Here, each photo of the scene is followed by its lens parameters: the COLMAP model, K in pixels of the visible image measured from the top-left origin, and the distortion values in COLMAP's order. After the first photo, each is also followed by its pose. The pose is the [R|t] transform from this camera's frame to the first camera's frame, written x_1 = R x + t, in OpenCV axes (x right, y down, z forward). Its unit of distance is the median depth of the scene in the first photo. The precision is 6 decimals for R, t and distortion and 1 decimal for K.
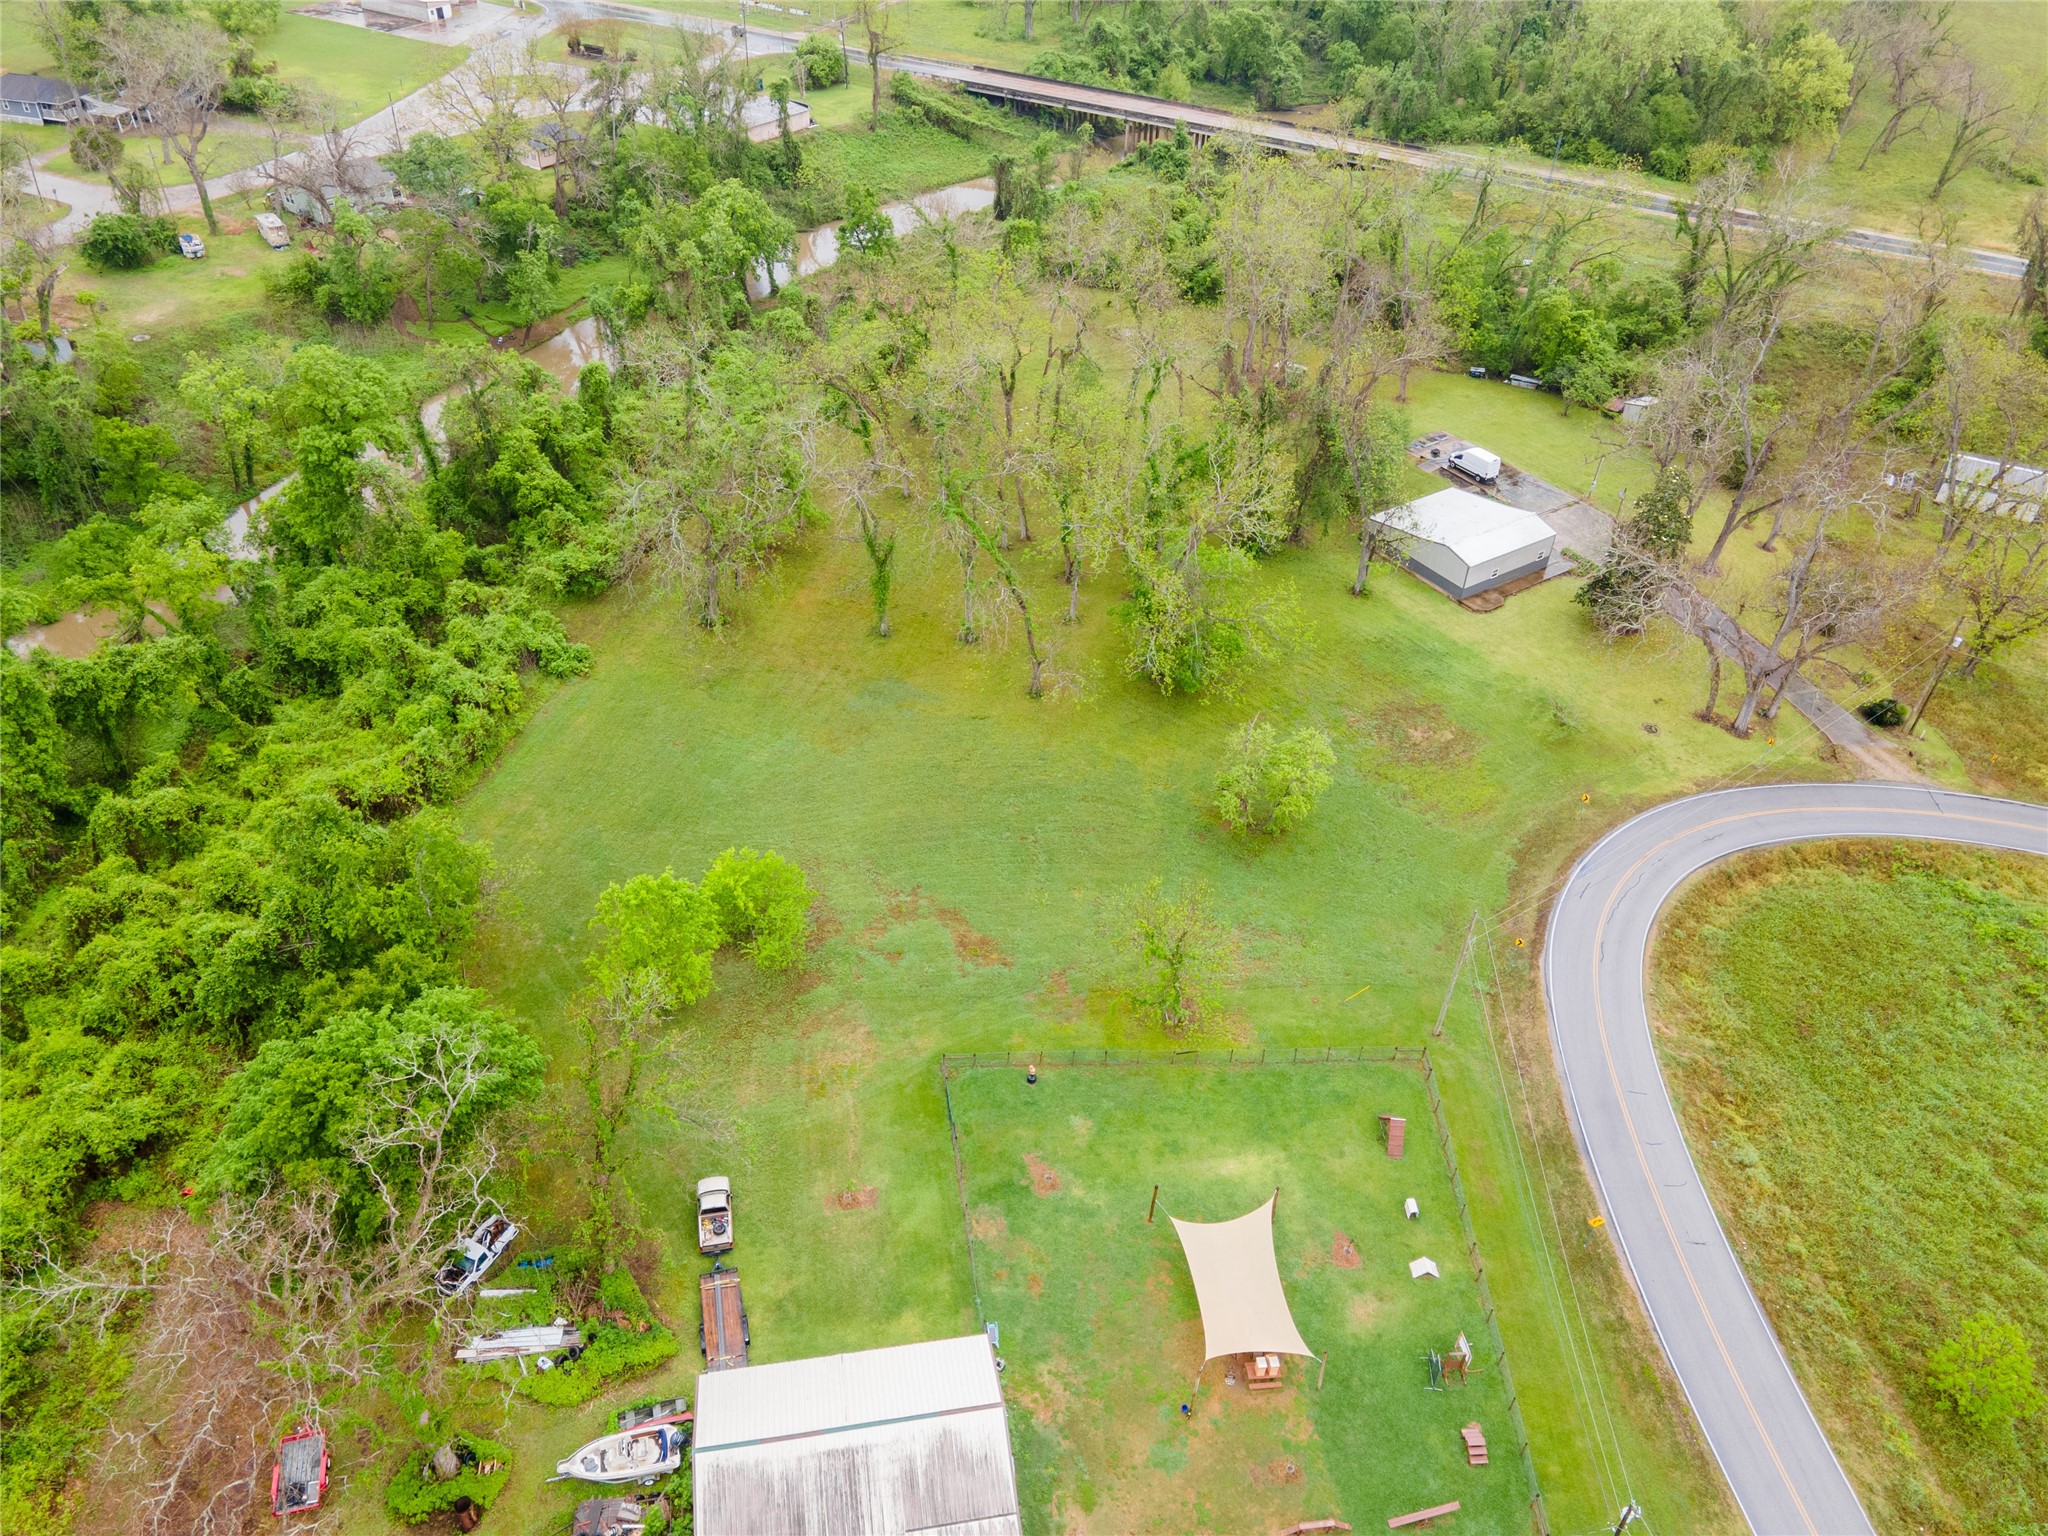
lens RADIAL K [[1485.2, 0, 1016.7], [0, 1485.2, 770.9], [0, 0, 1]] dist [0.037521, 0.020286]
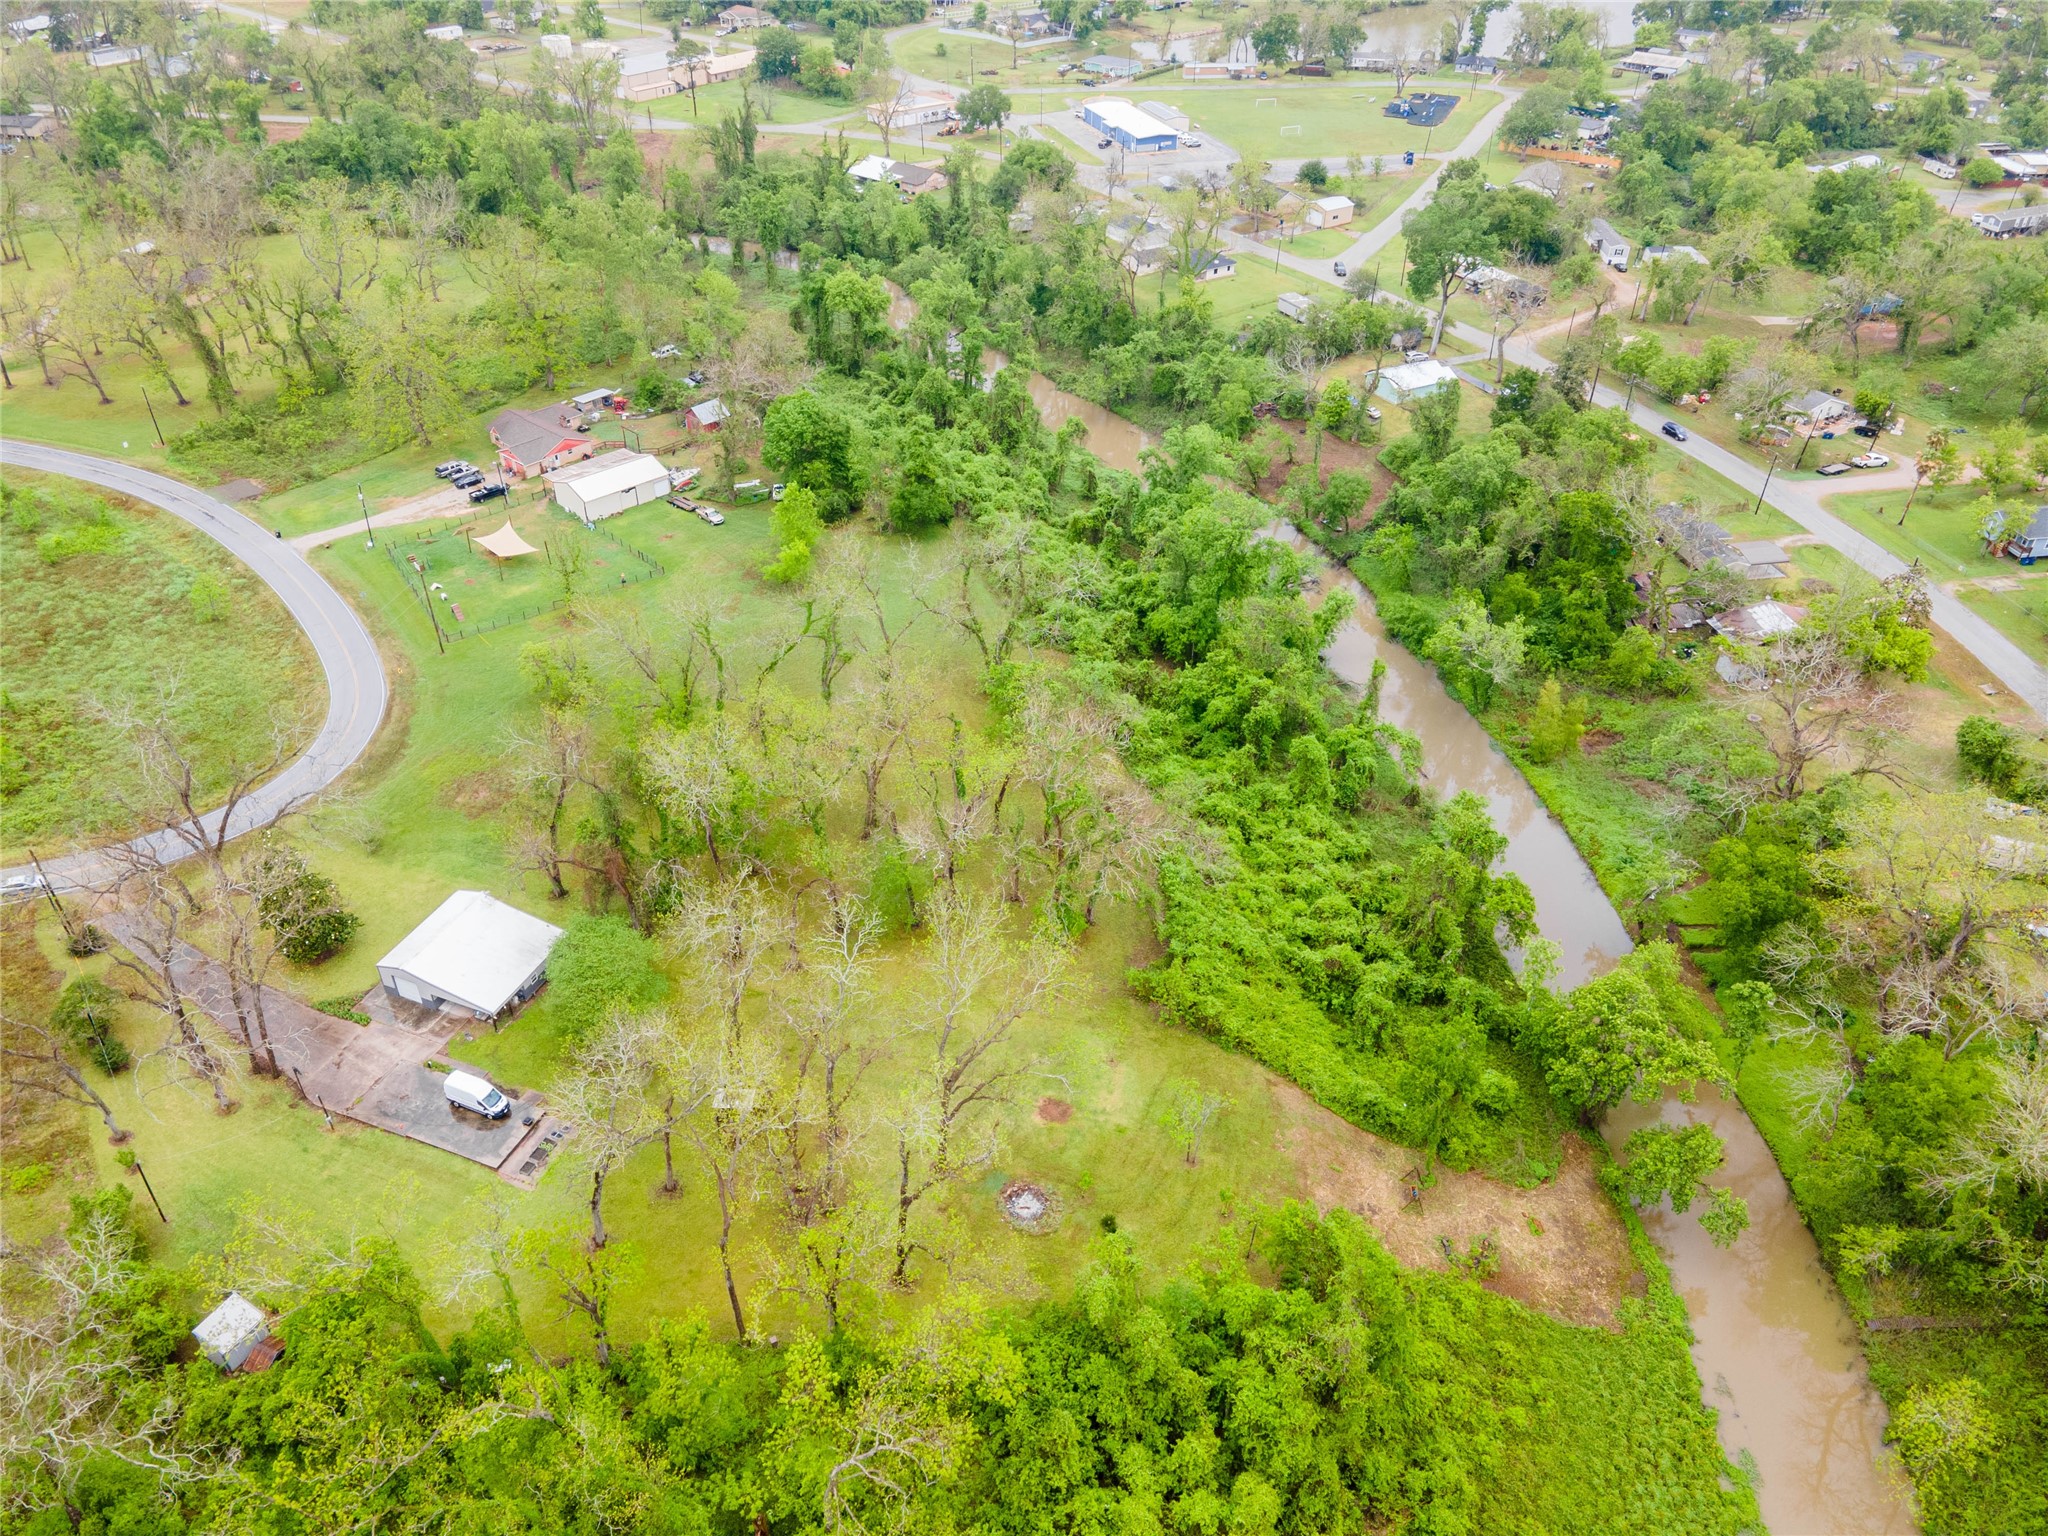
lens RADIAL K [[1485.2, 0, 1022.2], [0, 1485.2, 763.9], [0, 0, 1]] dist [0.037521, 0.020286]
pose [[-0.820940, 0.311335, -0.478674, 0.513921], [-0.383396, 0.320695, 0.866119, -1.425890], [0.423162, 0.894553, -0.143906, 1.388417]]
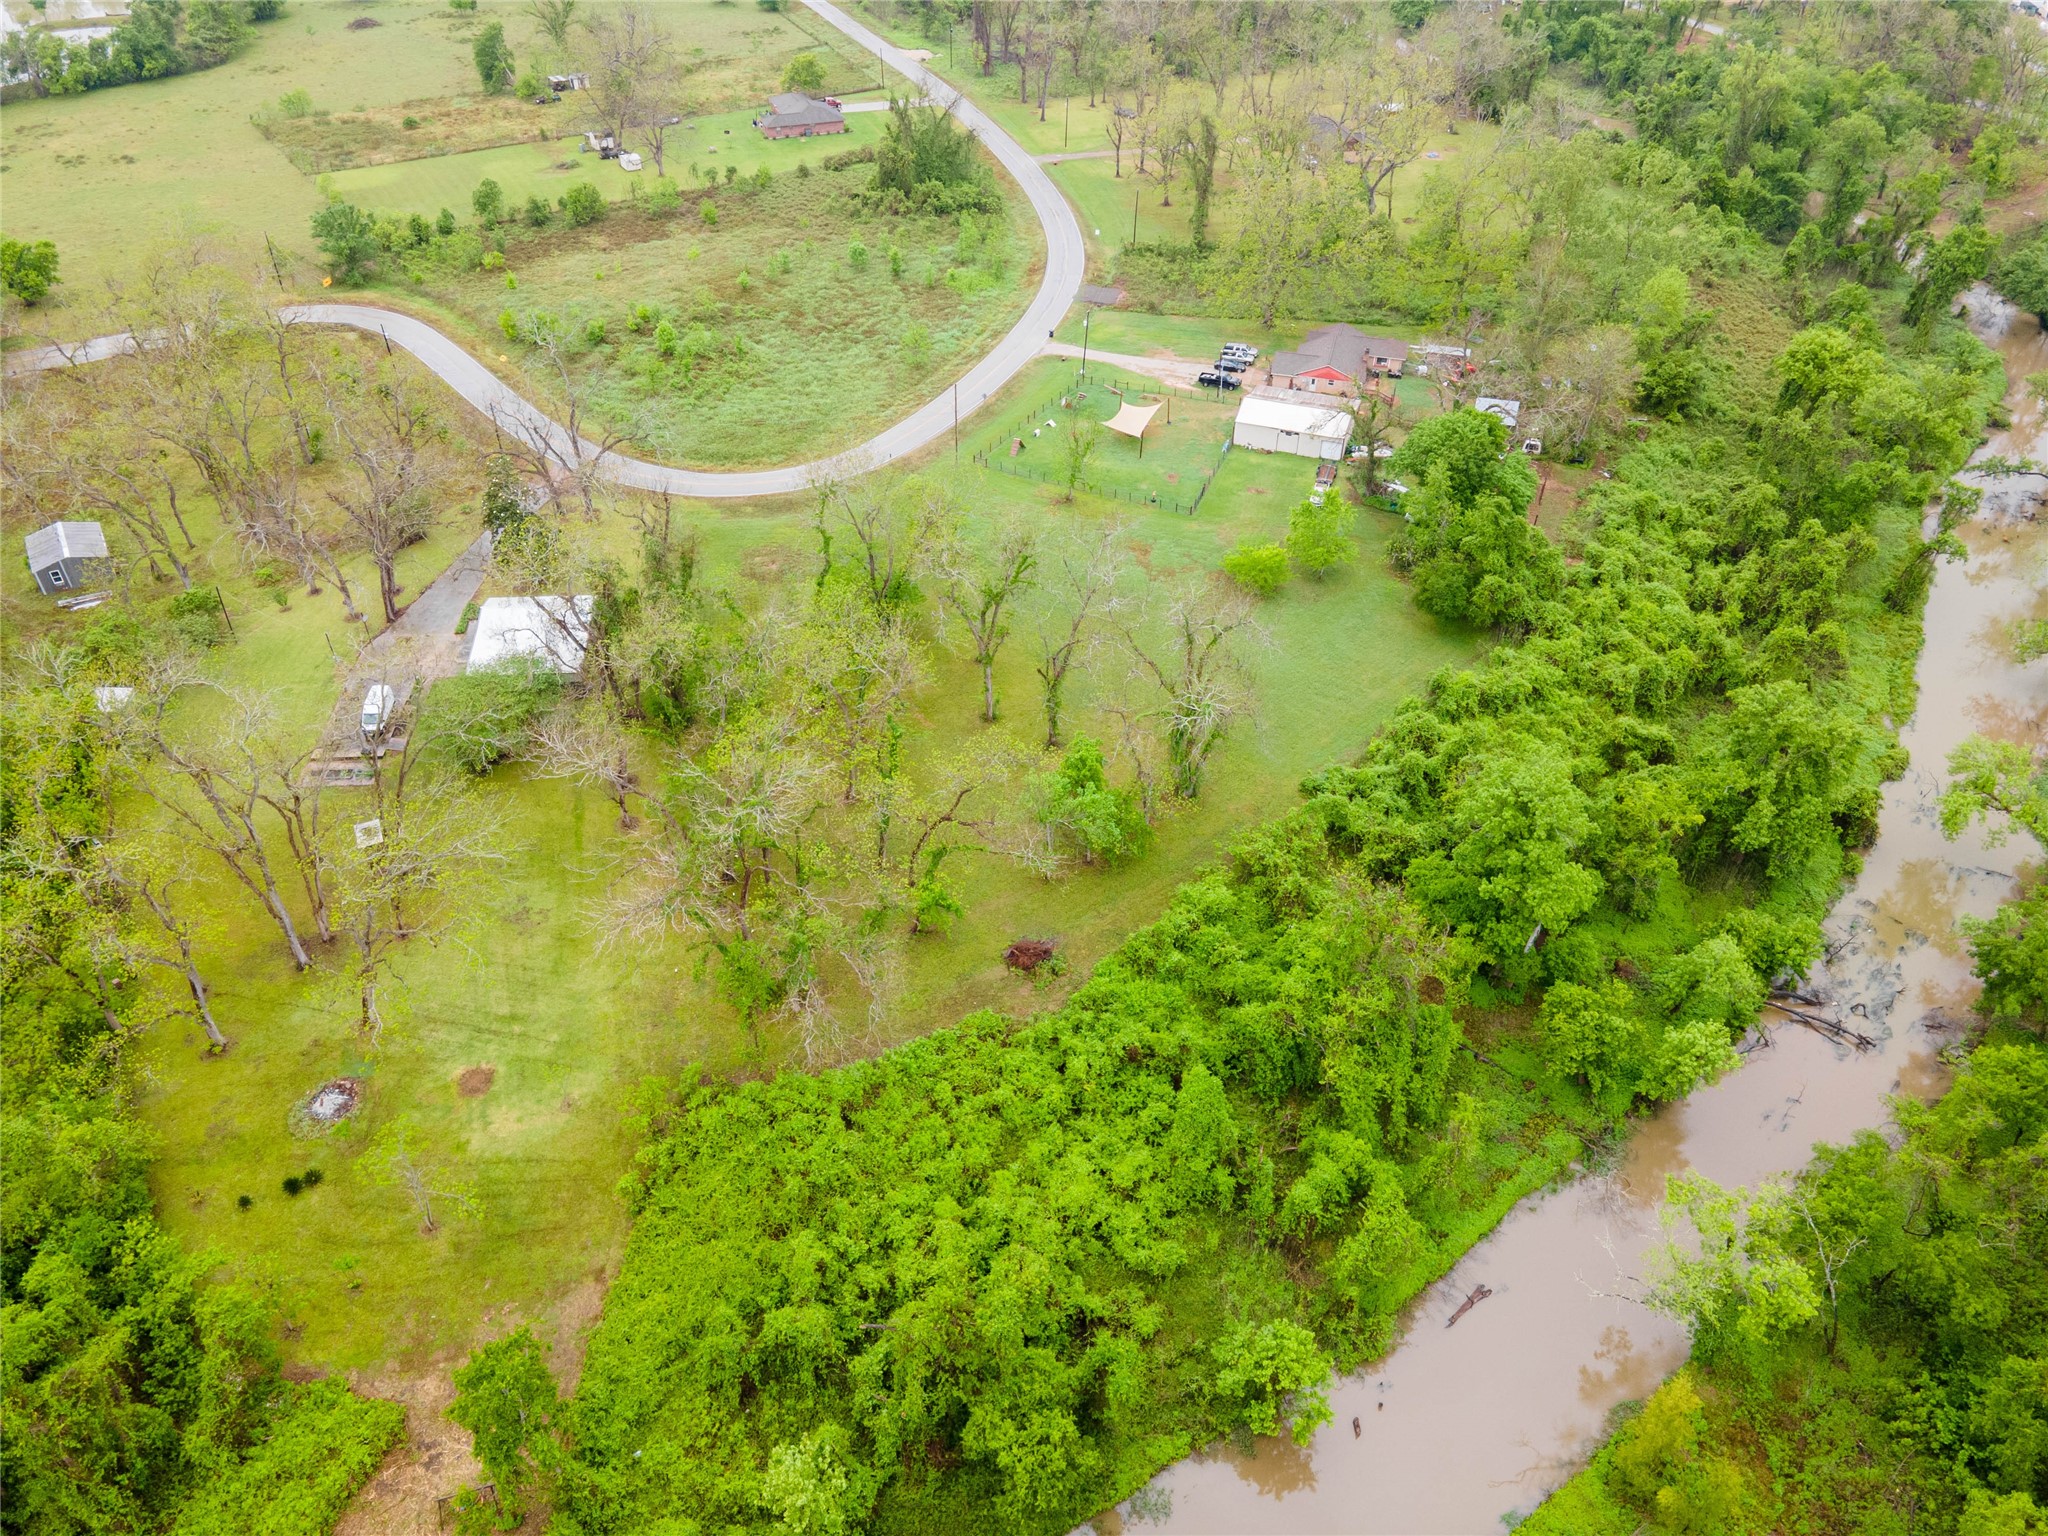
lens RADIAL K [[1485.2, 0, 1021.5], [0, 1485.2, 781.0], [0, 0, 1]] dist [0.037521, 0.020286]
pose [[-0.871693, -0.332624, 0.359878, -0.524998], [0.284748, 0.253884, 0.924371, -1.233087], [-0.398835, 0.908243, -0.126595, 1.277804]]
